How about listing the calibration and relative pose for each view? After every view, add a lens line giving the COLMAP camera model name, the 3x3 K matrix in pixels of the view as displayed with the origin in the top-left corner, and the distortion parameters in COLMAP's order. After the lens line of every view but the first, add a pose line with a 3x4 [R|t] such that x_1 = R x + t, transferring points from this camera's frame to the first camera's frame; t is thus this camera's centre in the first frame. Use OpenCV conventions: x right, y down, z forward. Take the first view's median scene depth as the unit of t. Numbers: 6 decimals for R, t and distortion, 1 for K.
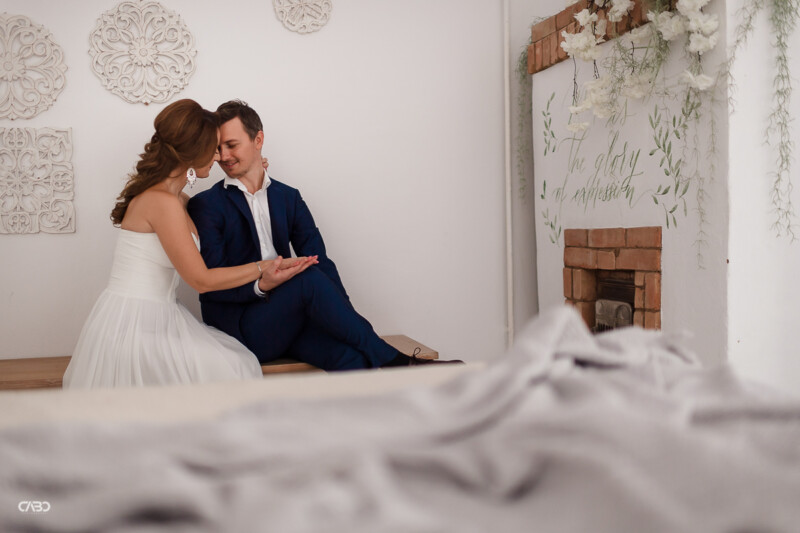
lens RADIAL K [[787.2, 0, 401.4], [0, 787.2, 268.3], [0, 0, 1]] dist [-0.007092, 0.000000]
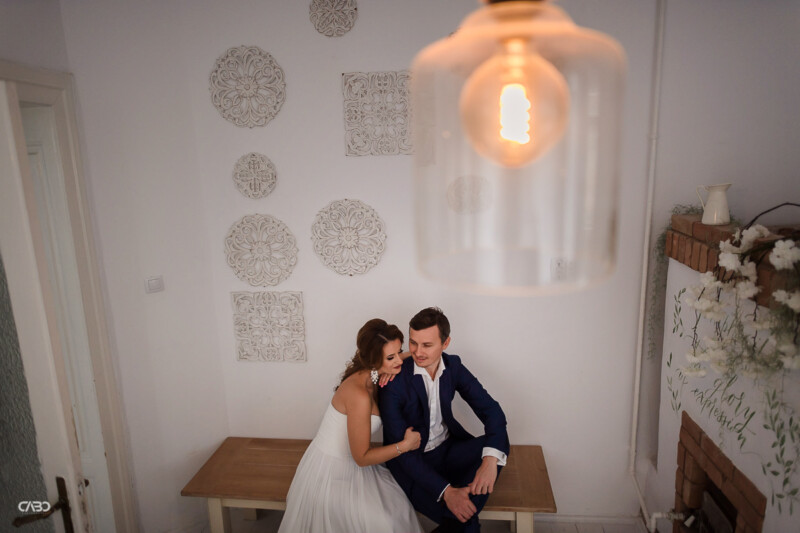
lens RADIAL K [[541.2, 0, 403.4], [0, 541.2, 265.9], [0, 0, 1]] dist [-0.007028, -0.001069]
pose [[0.939448, 0.065171, -0.336438, 0.083577], [-0.007783, 0.985555, 0.169176, -0.428119], [0.342603, -0.156314, 0.926385, 0.184620]]
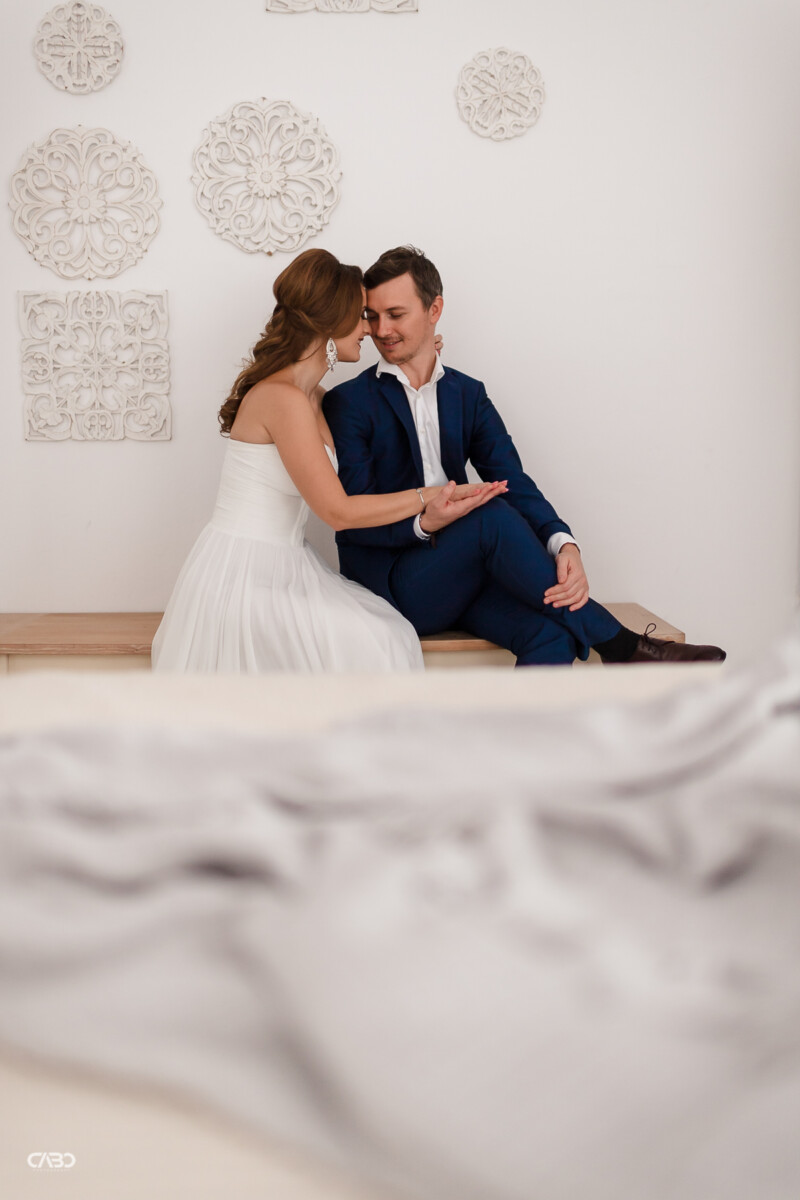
lens RADIAL K [[1180.8, 0, 401.9], [0, 1180.8, 599.5], [0, 0, 1]] dist [-0.007092, 0.000000]
pose [[0.977624, 0.045804, -0.205315, 0.017513], [-0.026057, 0.994858, 0.097875, -0.012983], [0.208742, -0.090335, 0.973790, -0.012790]]
